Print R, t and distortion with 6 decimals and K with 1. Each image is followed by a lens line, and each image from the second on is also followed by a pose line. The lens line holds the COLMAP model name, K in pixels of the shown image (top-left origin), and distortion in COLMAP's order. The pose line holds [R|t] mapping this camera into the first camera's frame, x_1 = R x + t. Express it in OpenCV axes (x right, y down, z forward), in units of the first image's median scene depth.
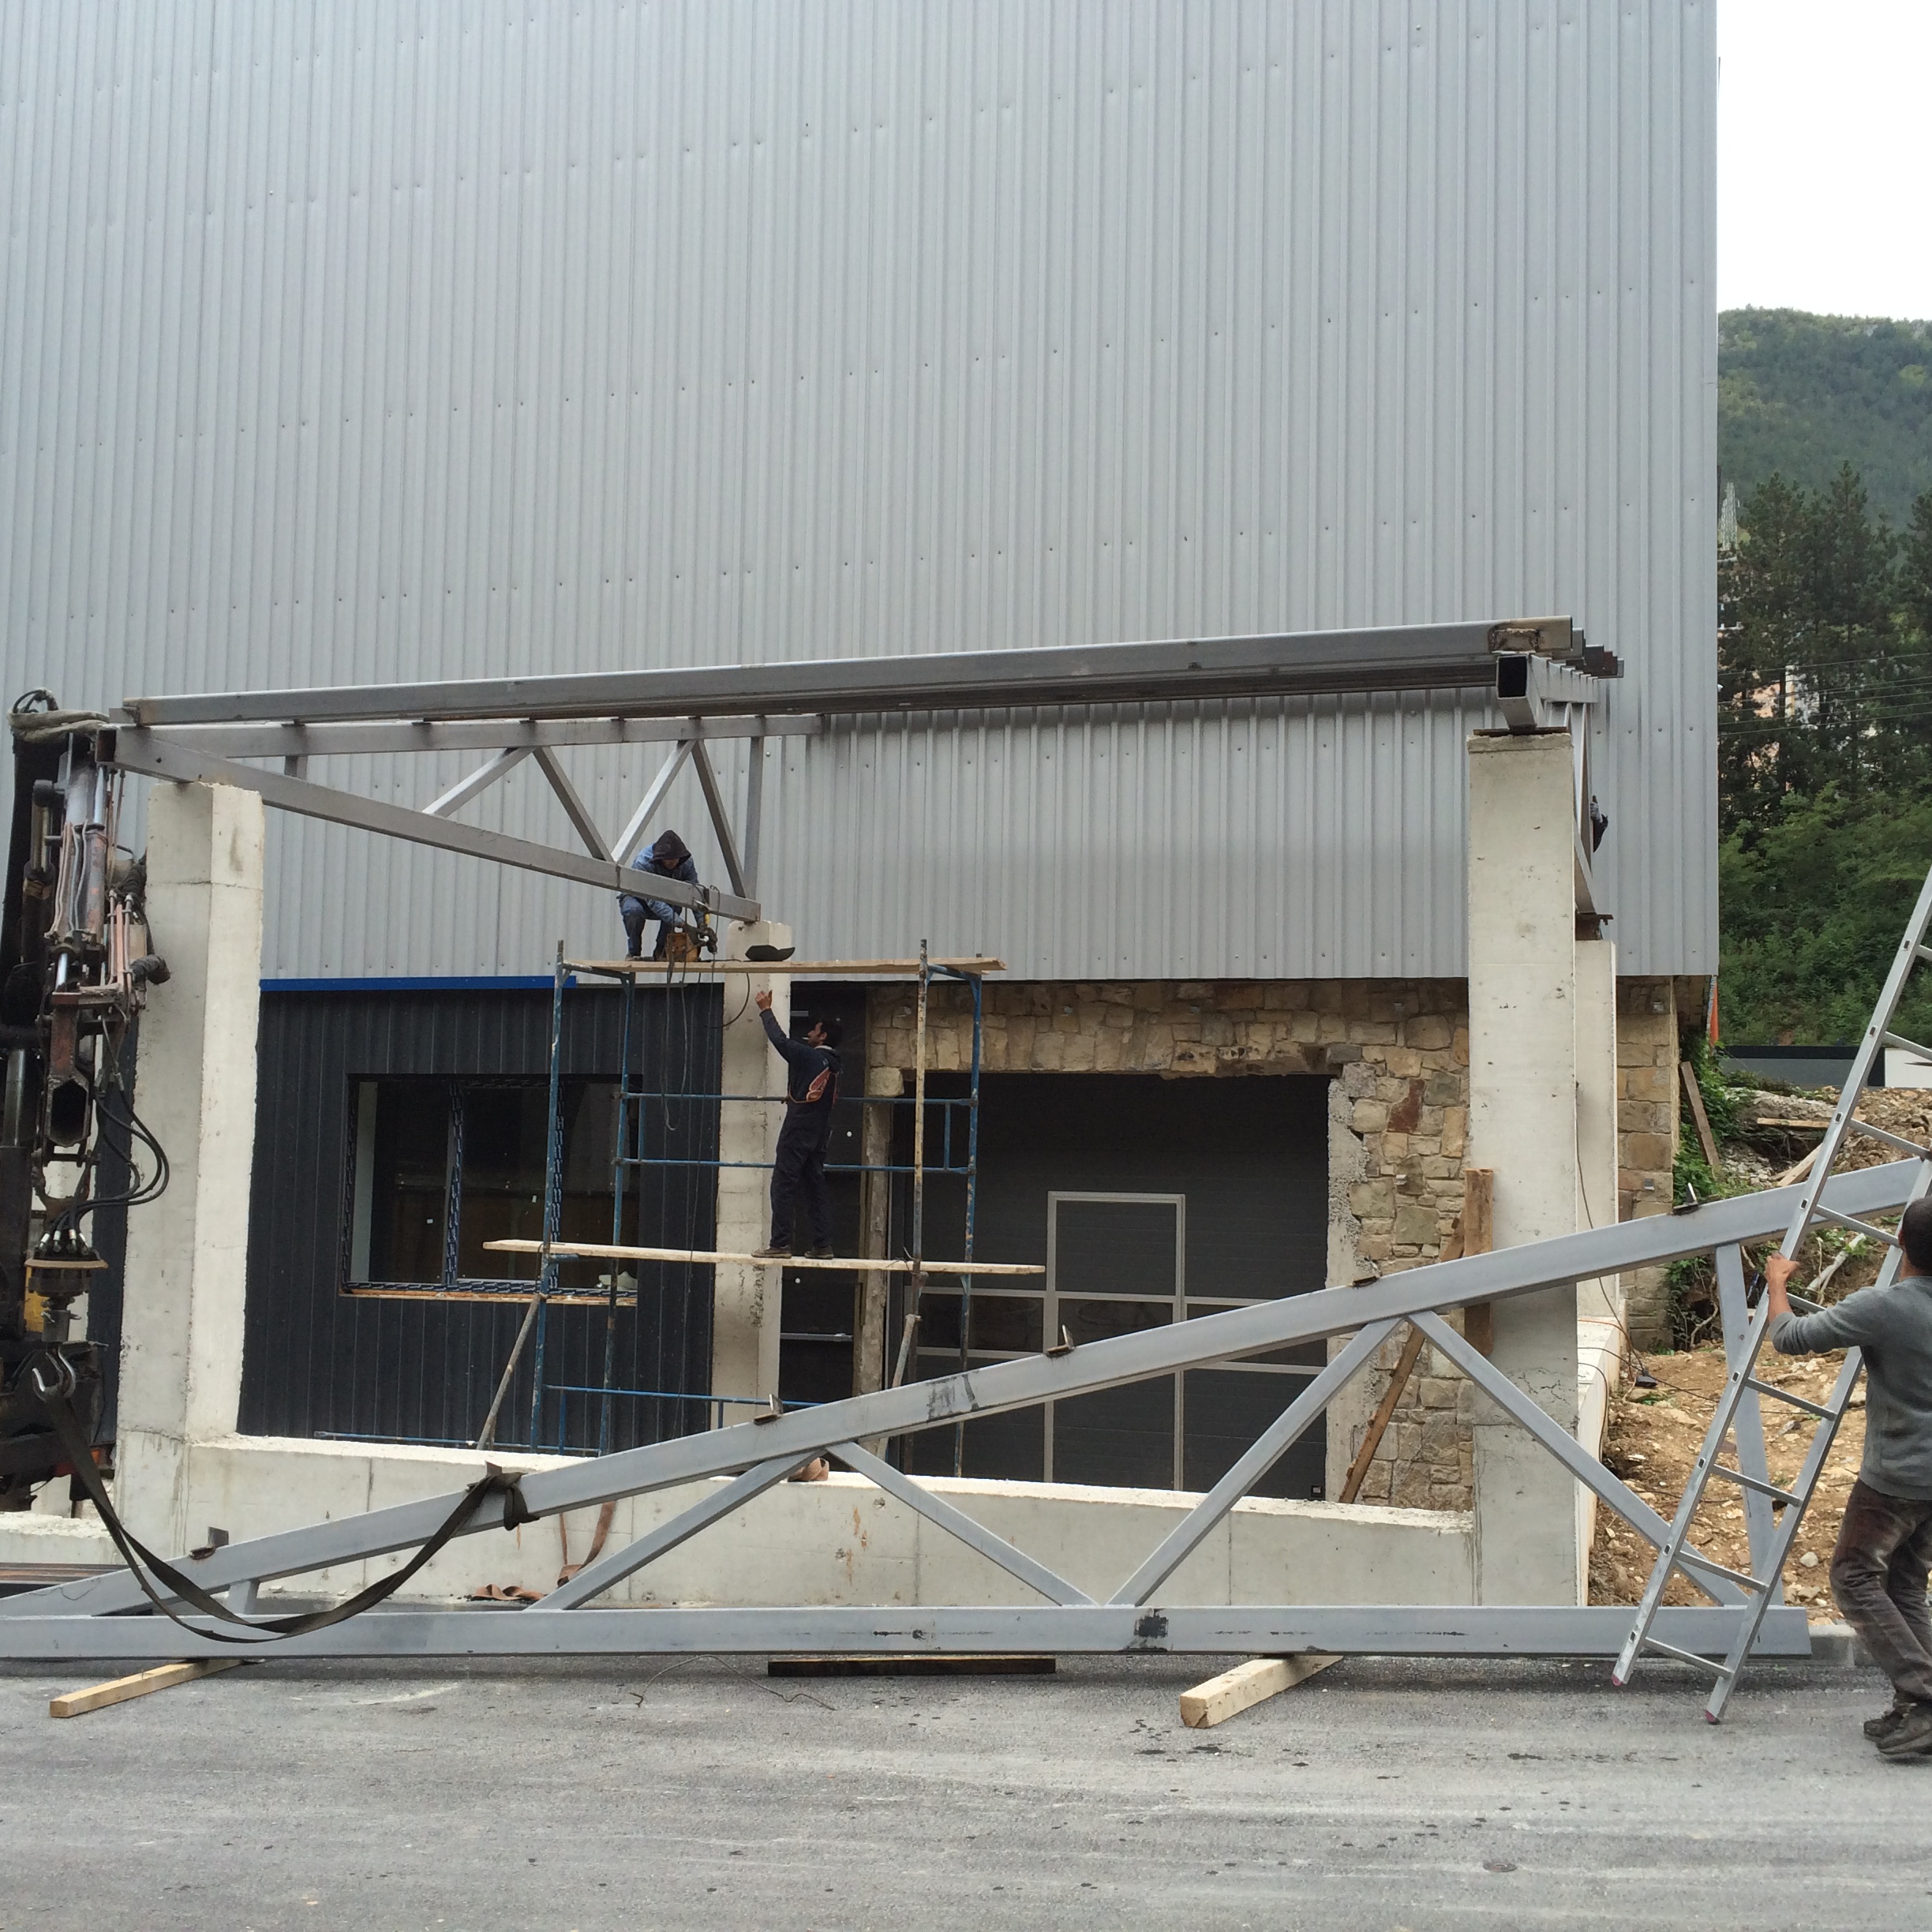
lens RADIAL K [[2216.4, 0, 982.0], [0, 2216.4, 958.6], [0, 0, 1]] dist [0.070397, 0.000000]
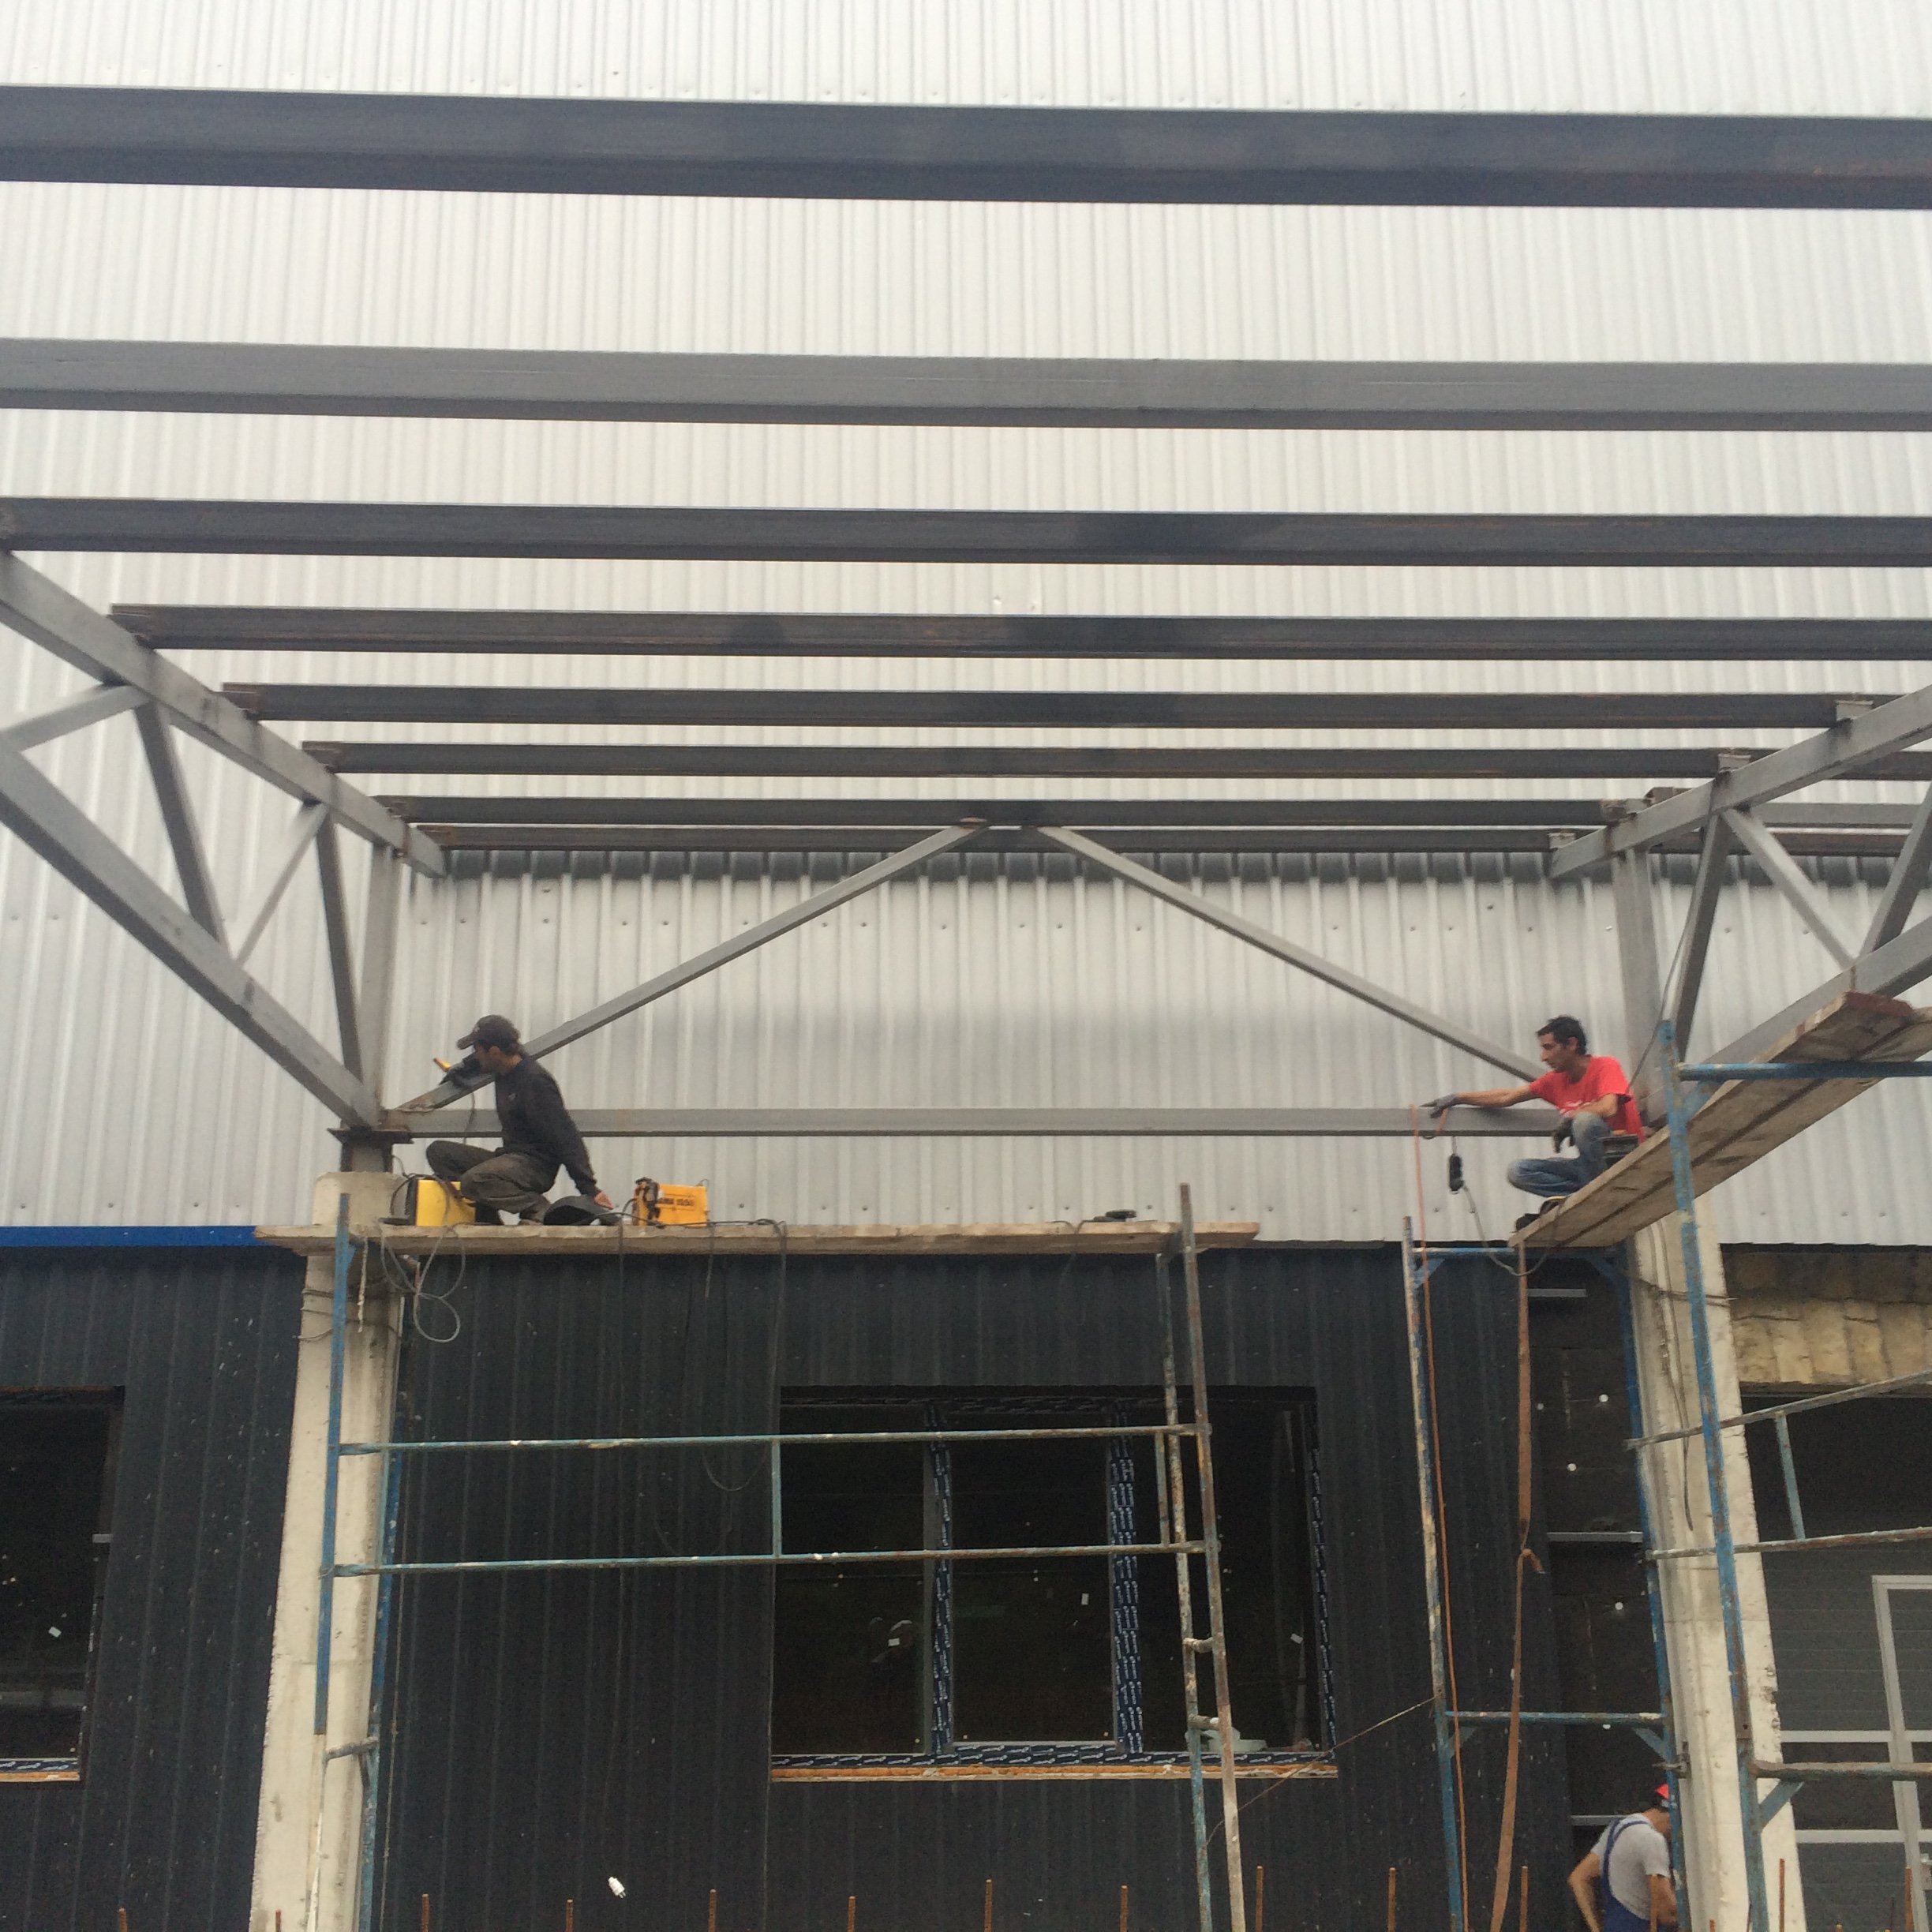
lens RADIAL K [[2216.4, 0, 966.0], [0, 2216.4, 958.7], [0, 0, 1]] dist [0.070397, 0.000000]
pose [[0.937938, 0.077851, 0.337952, -0.482797], [-0.010061, 0.980176, -0.197873, 0.060551], [-0.346657, 0.182193, 0.920127, 0.439683]]
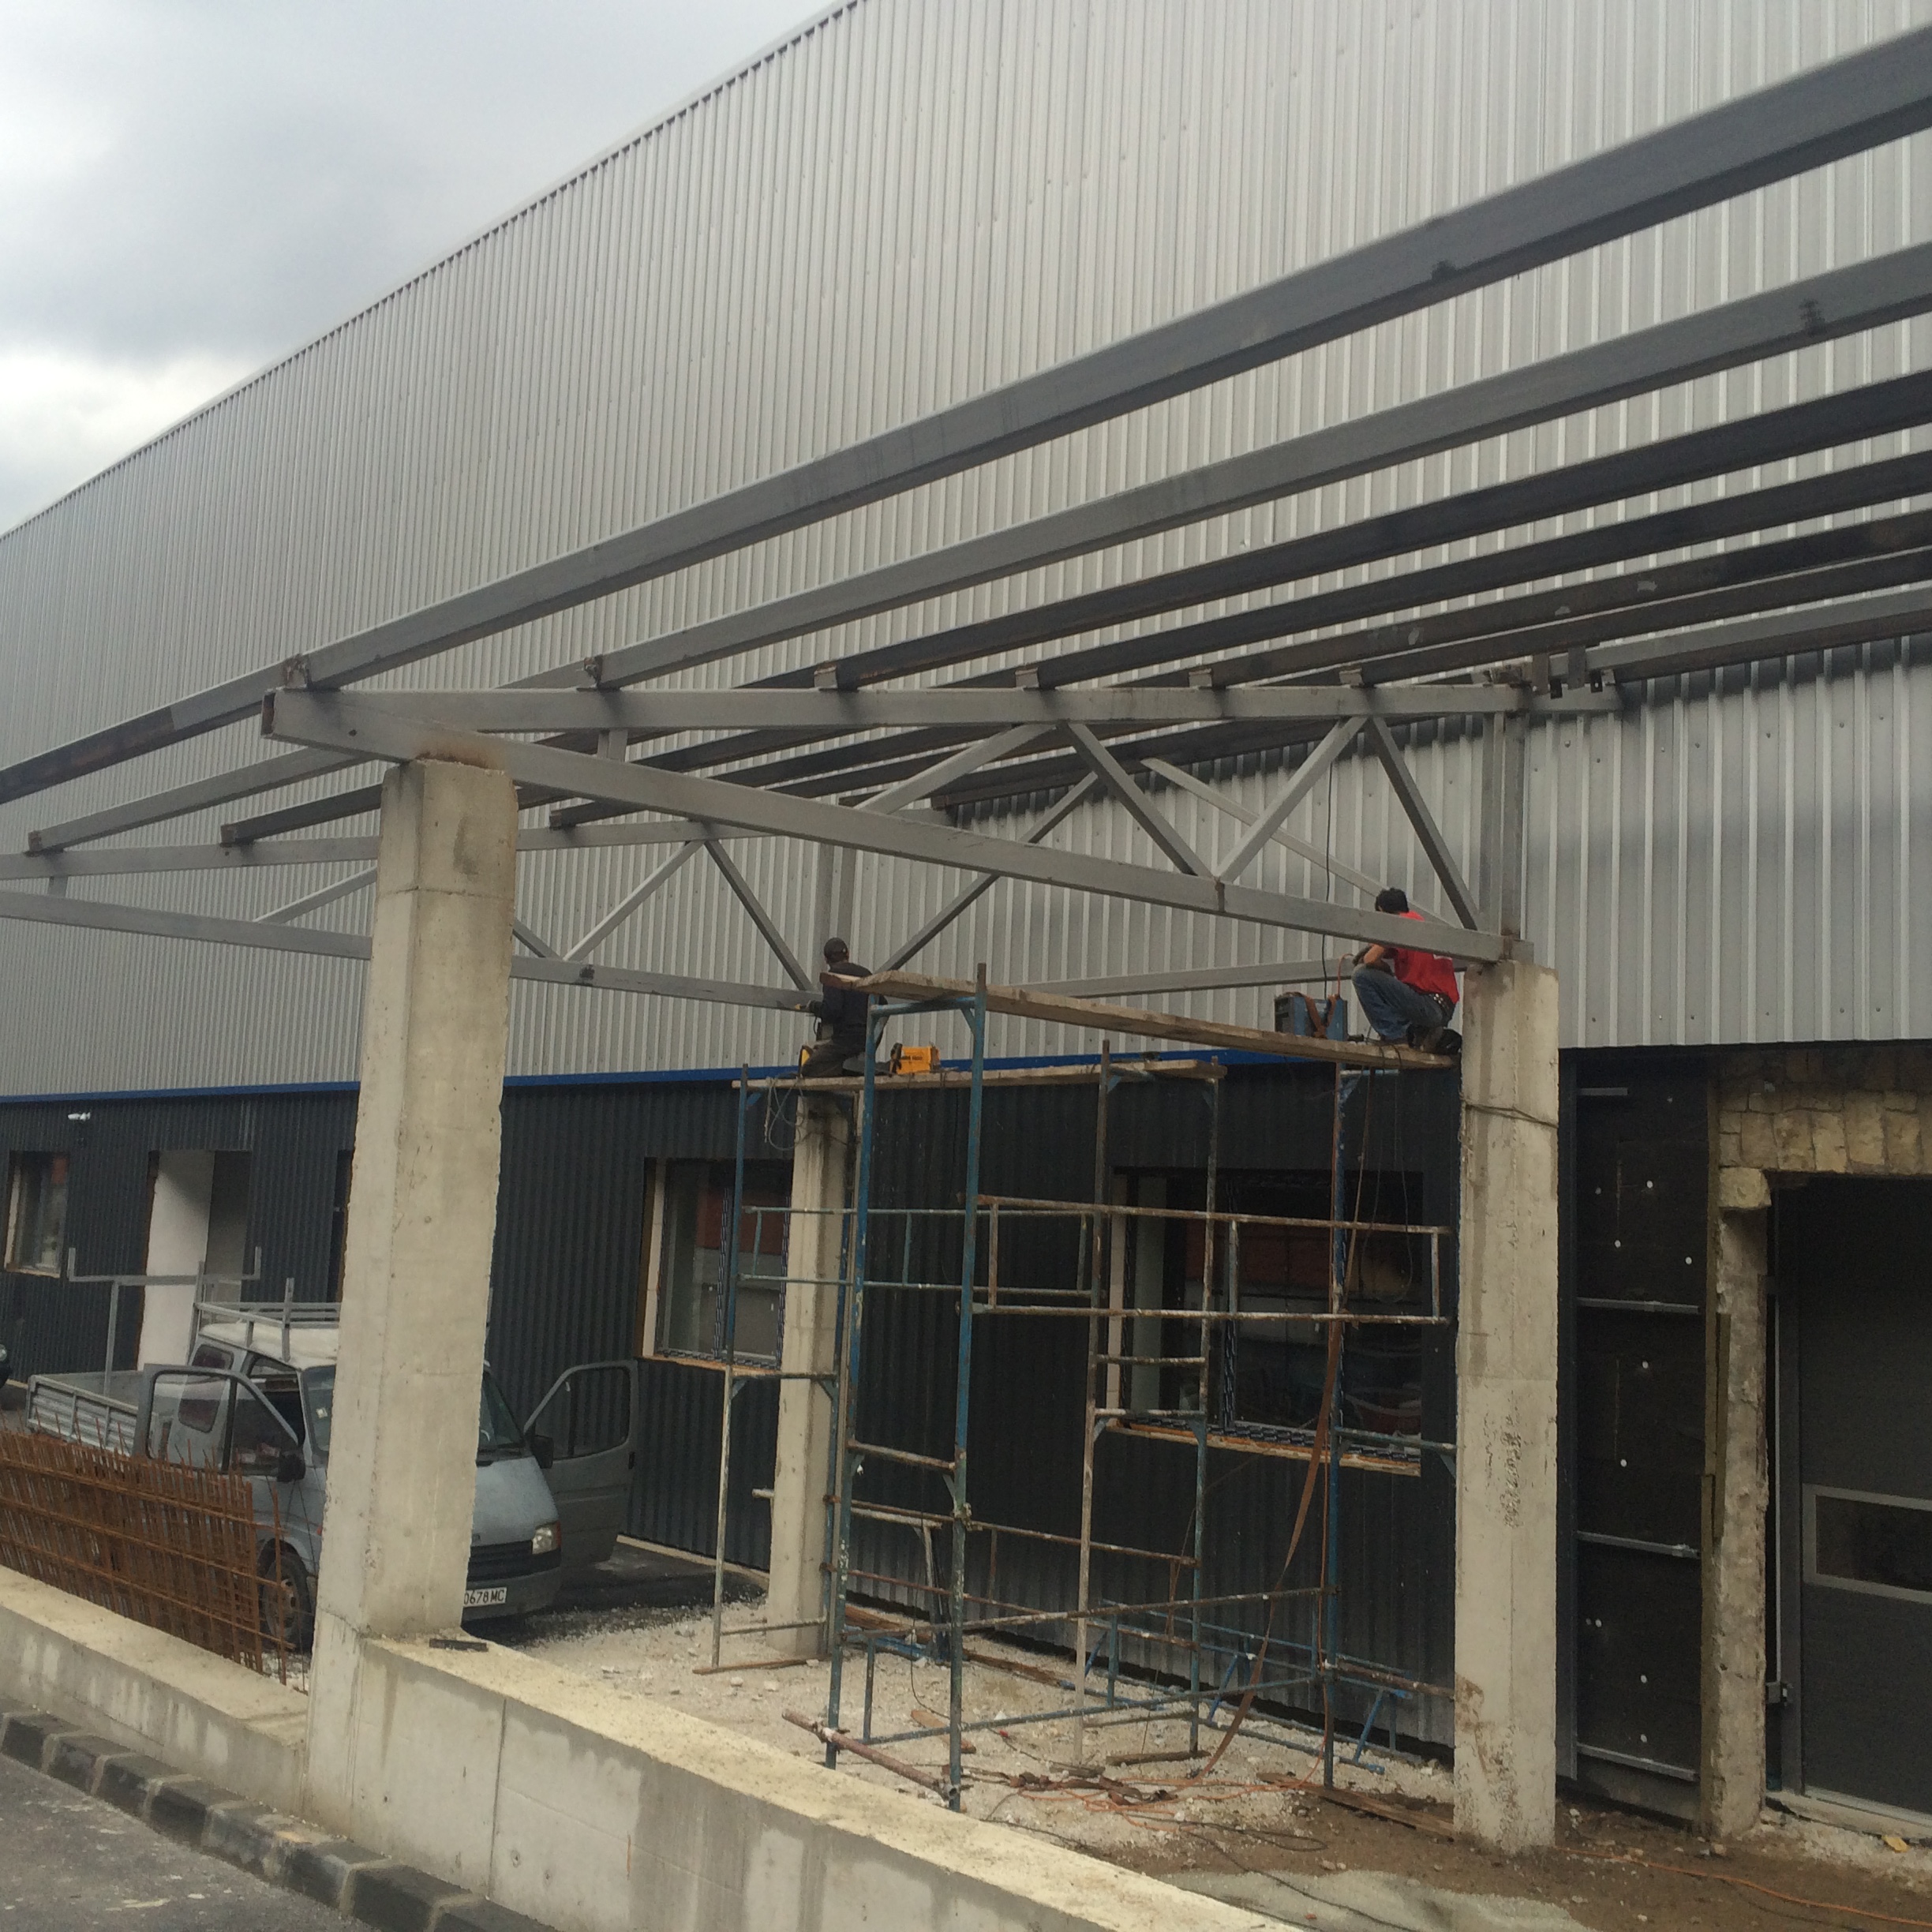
lens RADIAL K [[2216.4, 0, 959.0], [0, 2216.4, 961.8], [0, 0, 1]] dist [0.070397, 0.000000]
pose [[0.852991, -0.036826, -0.520626, 0.117867], [0.010581, 0.998523, -0.053293, 0.018942], [0.521819, 0.039950, 0.852120, 0.260214]]
